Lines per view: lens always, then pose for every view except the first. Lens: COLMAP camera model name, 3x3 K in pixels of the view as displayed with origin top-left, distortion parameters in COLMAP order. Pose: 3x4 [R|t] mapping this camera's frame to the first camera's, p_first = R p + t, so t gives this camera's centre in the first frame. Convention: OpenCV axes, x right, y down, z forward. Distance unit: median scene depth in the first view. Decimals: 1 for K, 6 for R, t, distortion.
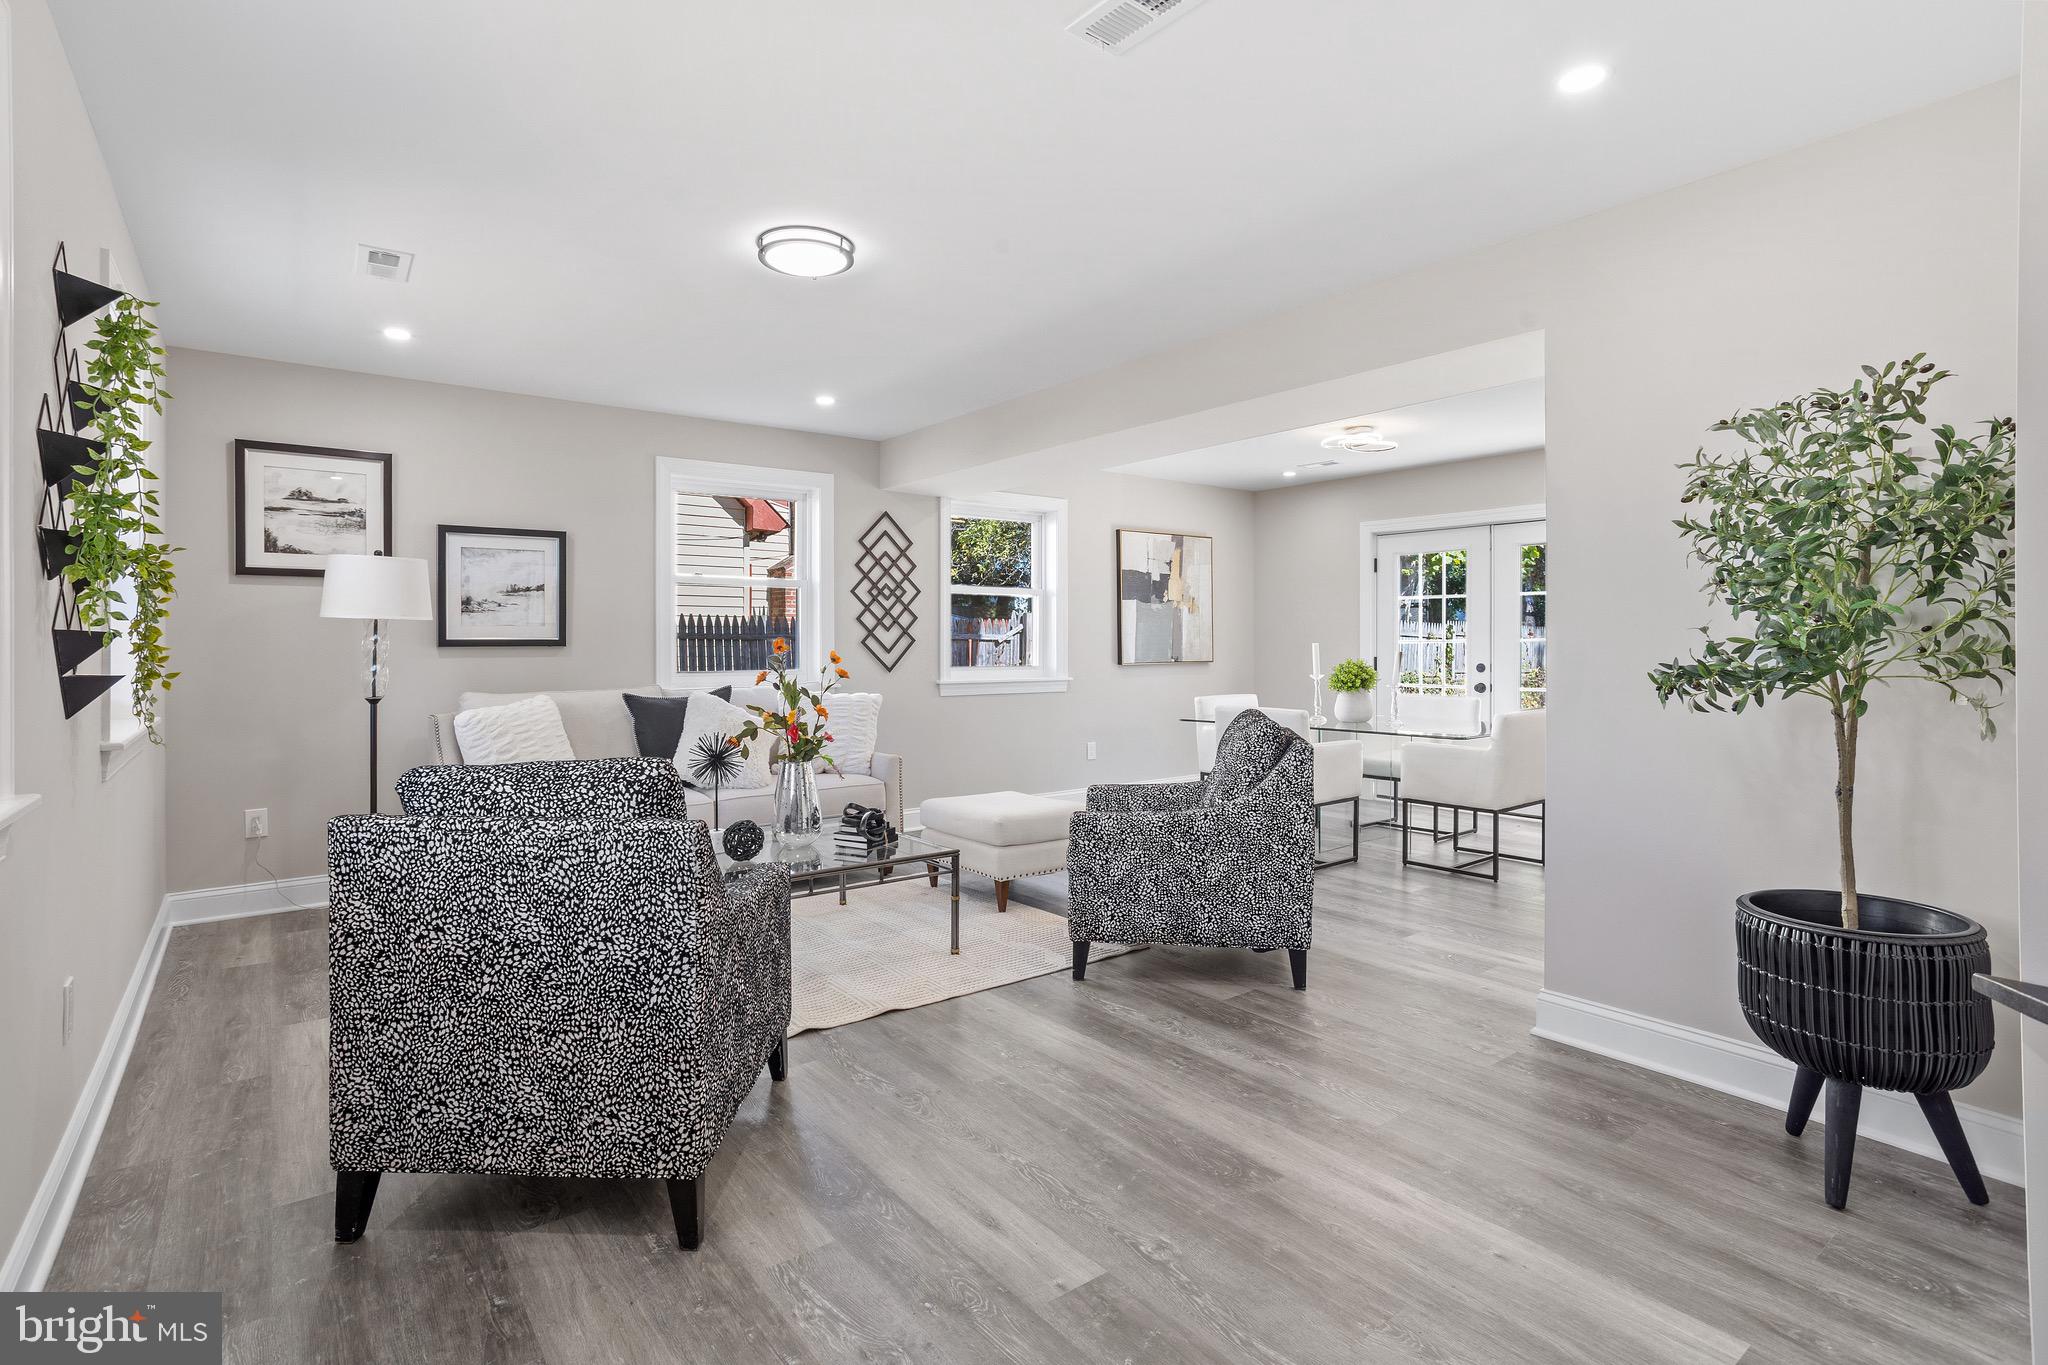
lens RADIAL K [[1055.6, 0, 1024.5], [0, 1055.6, 645.1], [0, 0, 1]] dist [-0.058845, 0.050351]
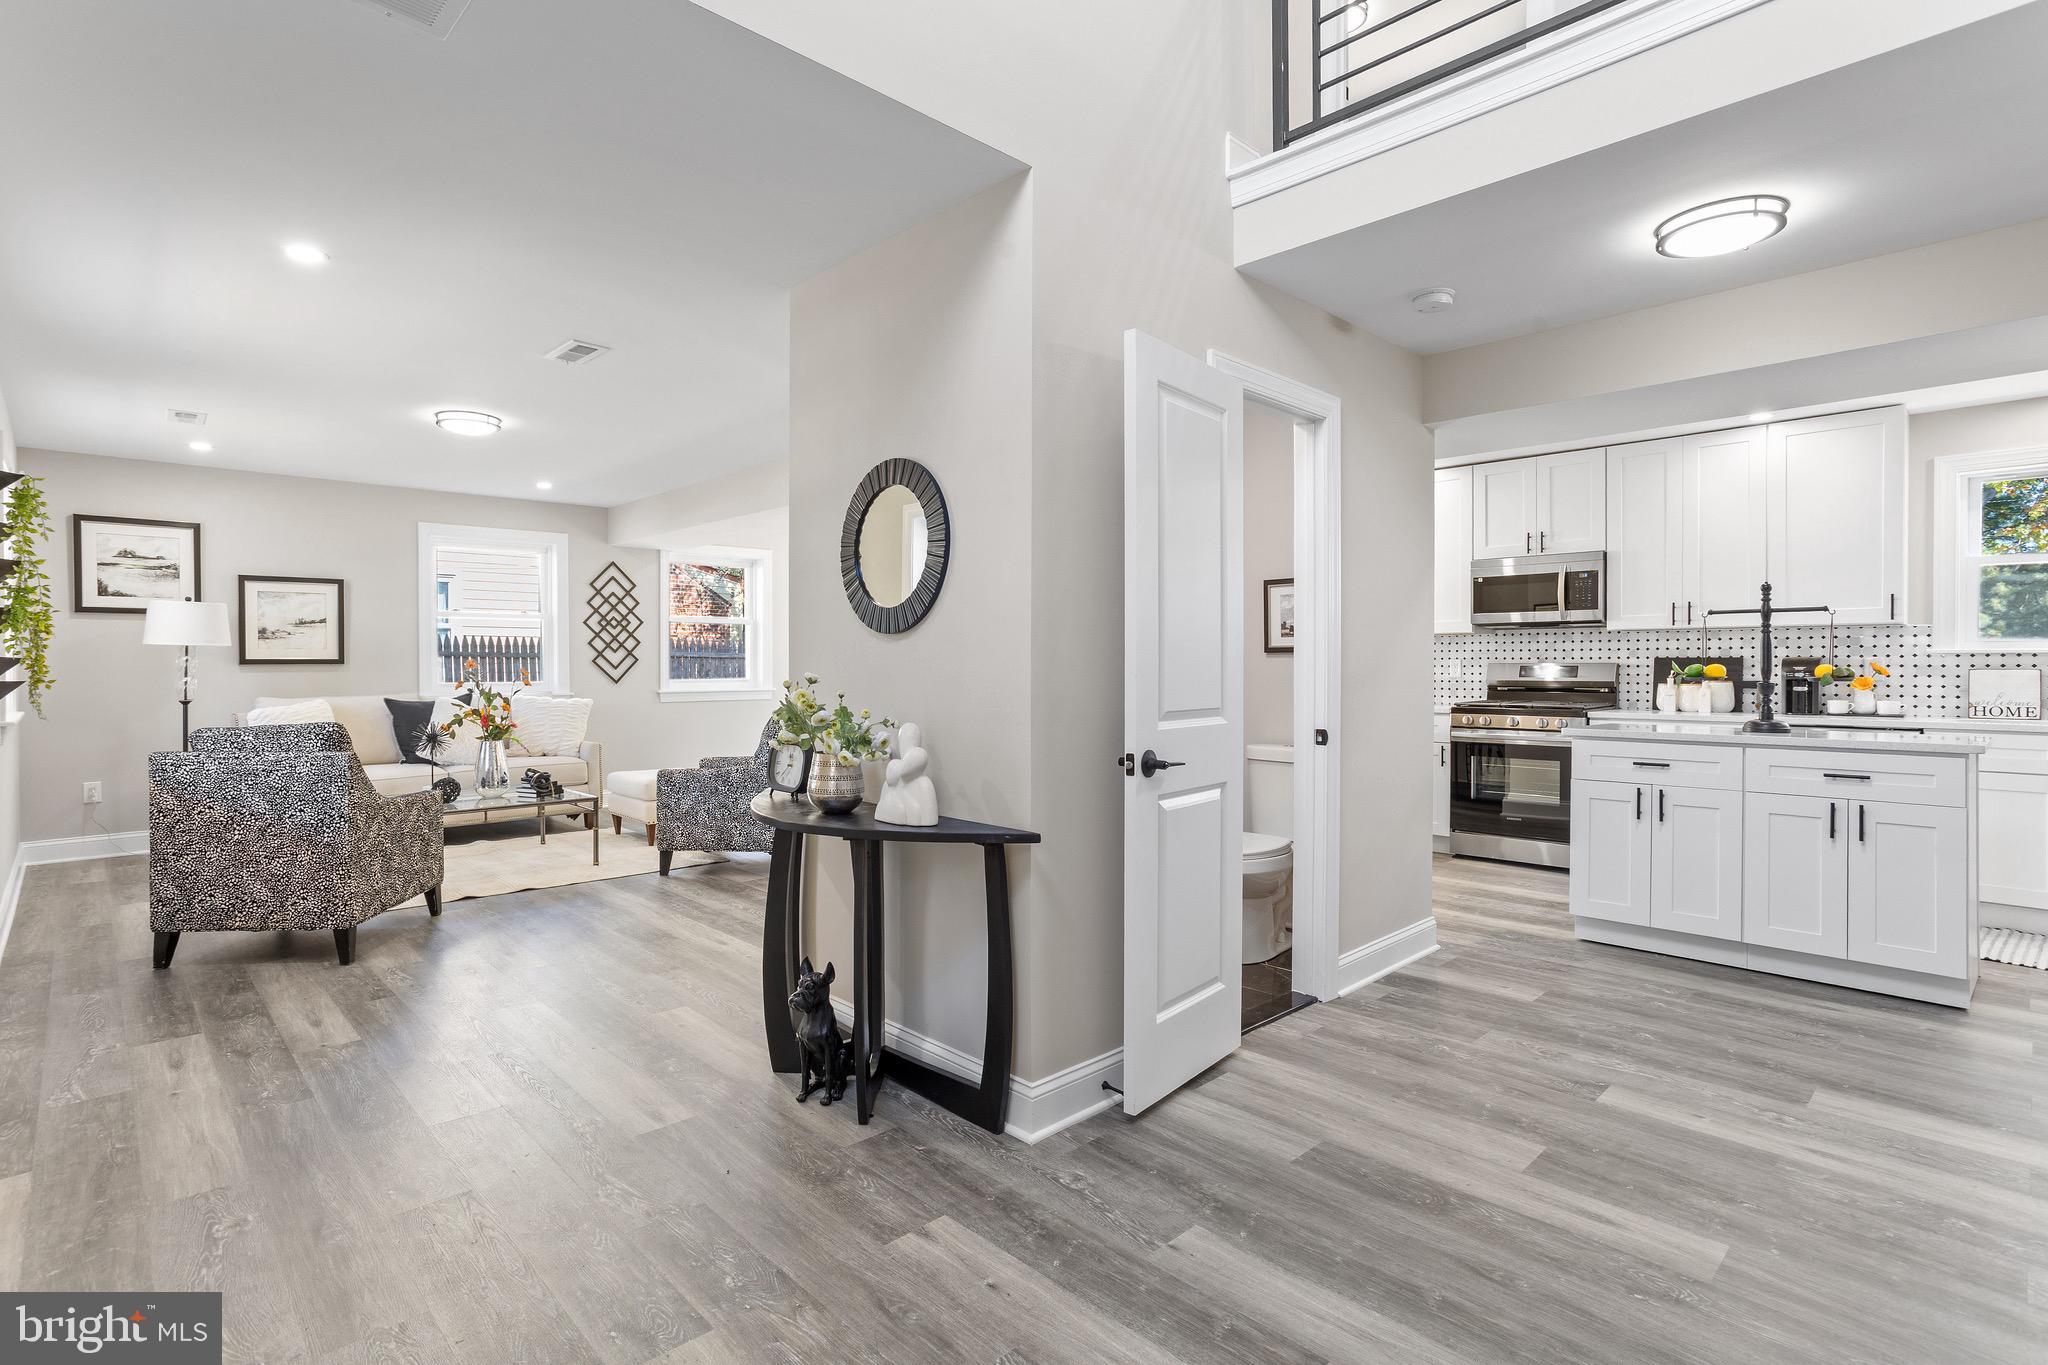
lens RADIAL K [[1026.8, 0, 1011.3], [0, 1026.8, 671.4], [0, 0, 1]] dist [-0.052088, 0.039633]
pose [[0.993440, 0.000448, 0.114350, 0.318305], [-0.001490, 0.999958, 0.009030, -0.002887], [-0.114341, -0.009141, 0.993399, -0.470769]]
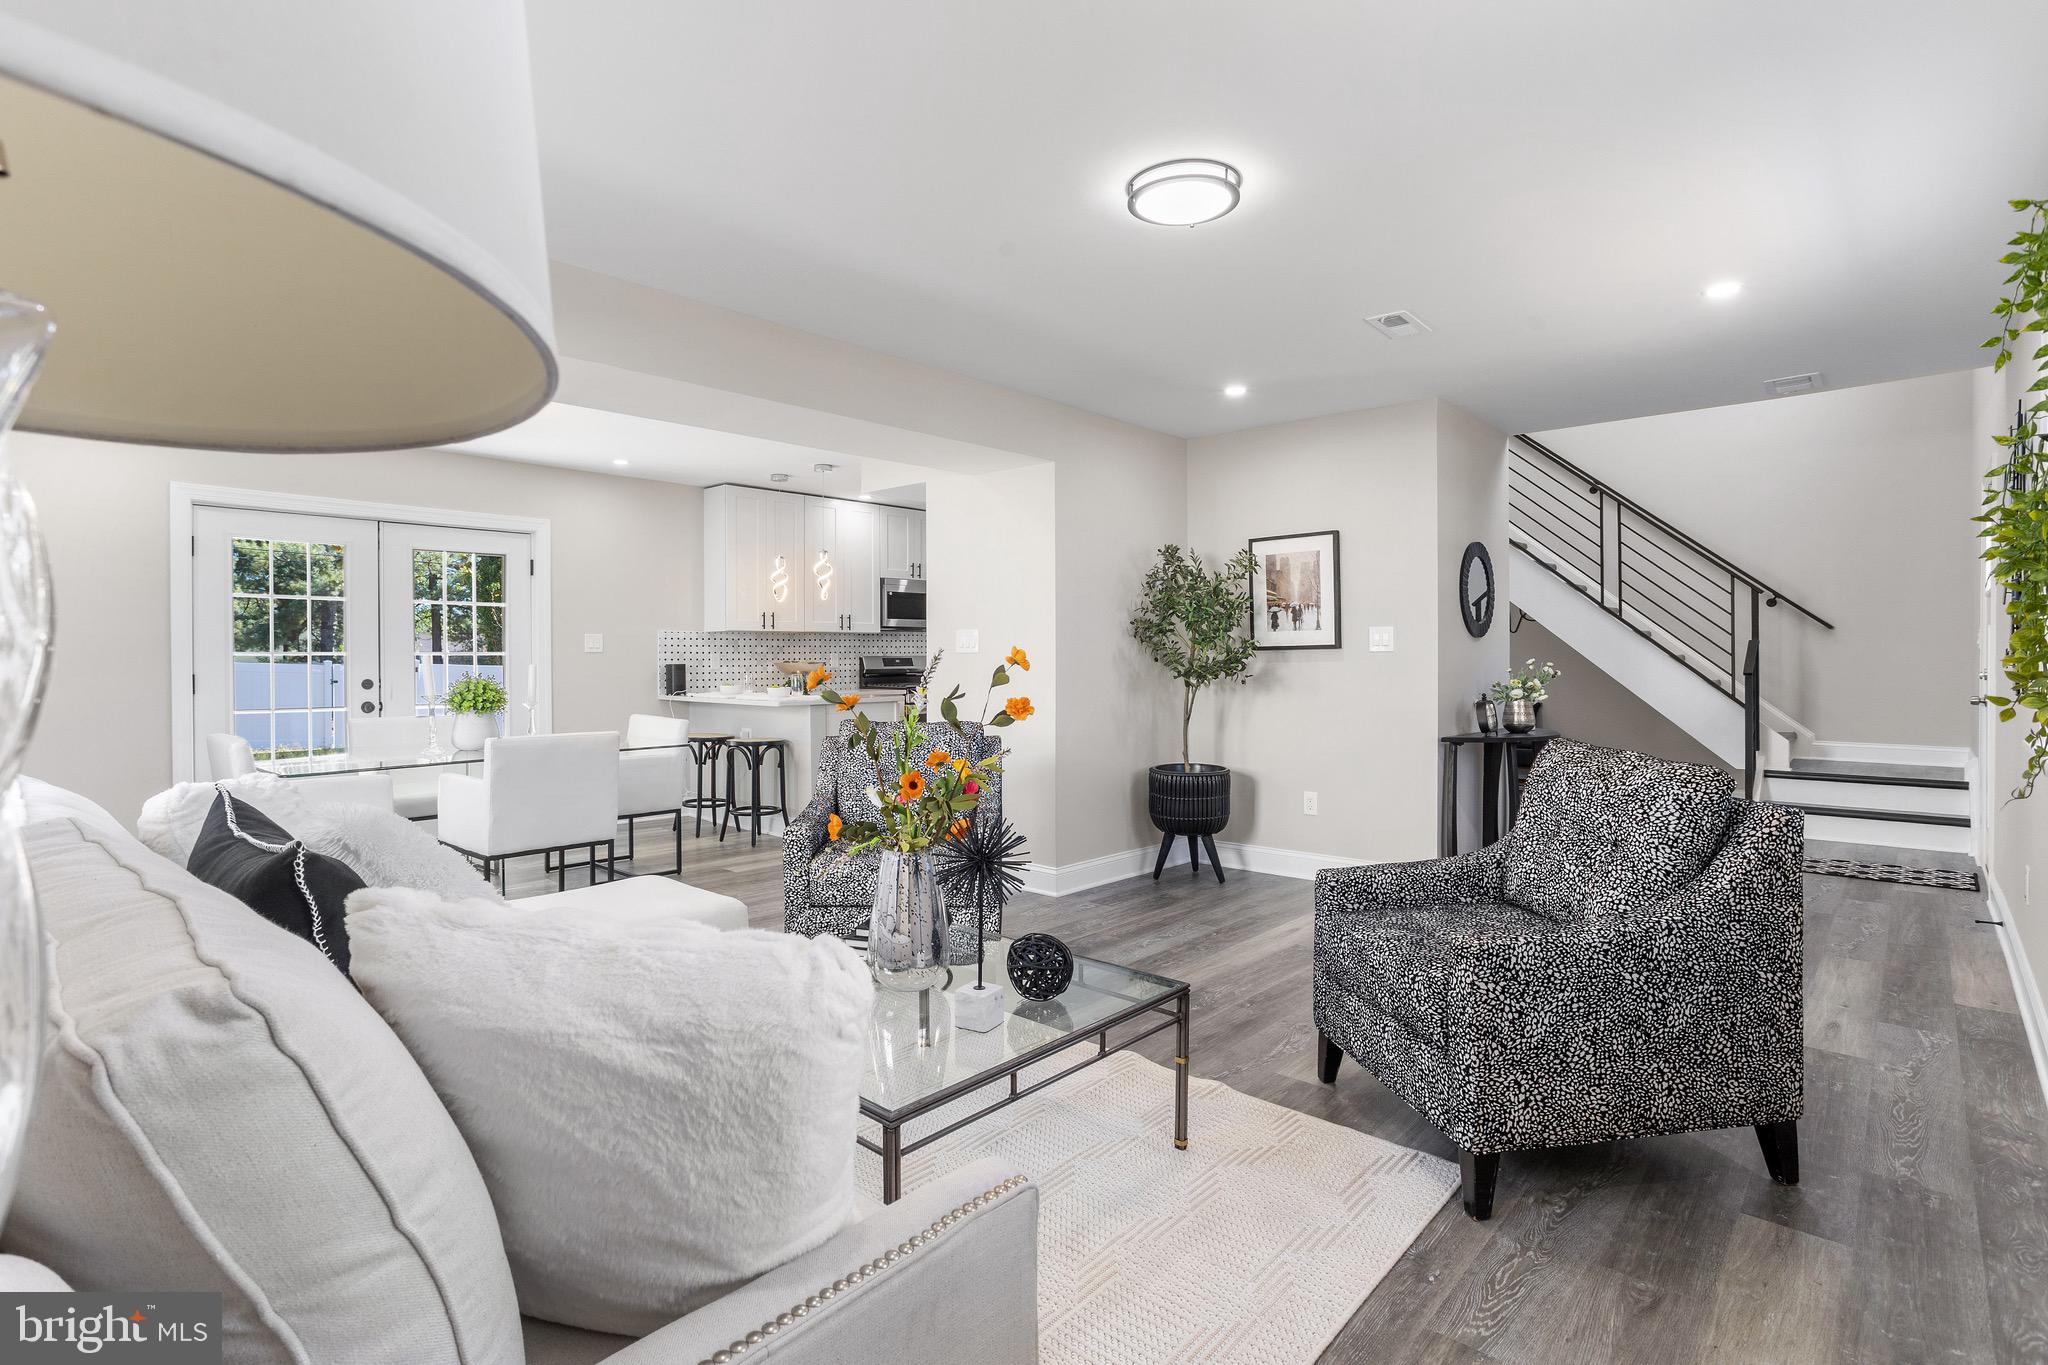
lens RADIAL K [[1026.8, 0, 1011.3], [0, 1026.8, 671.4], [0, 0, 1]] dist [-0.052088, 0.039633]
pose [[-0.207847, -0.009775, 0.978113, -0.668108], [0.000375, 0.999949, 0.010073, 0.004059], [-0.978161, 0.002461, -0.207833, 0.886980]]
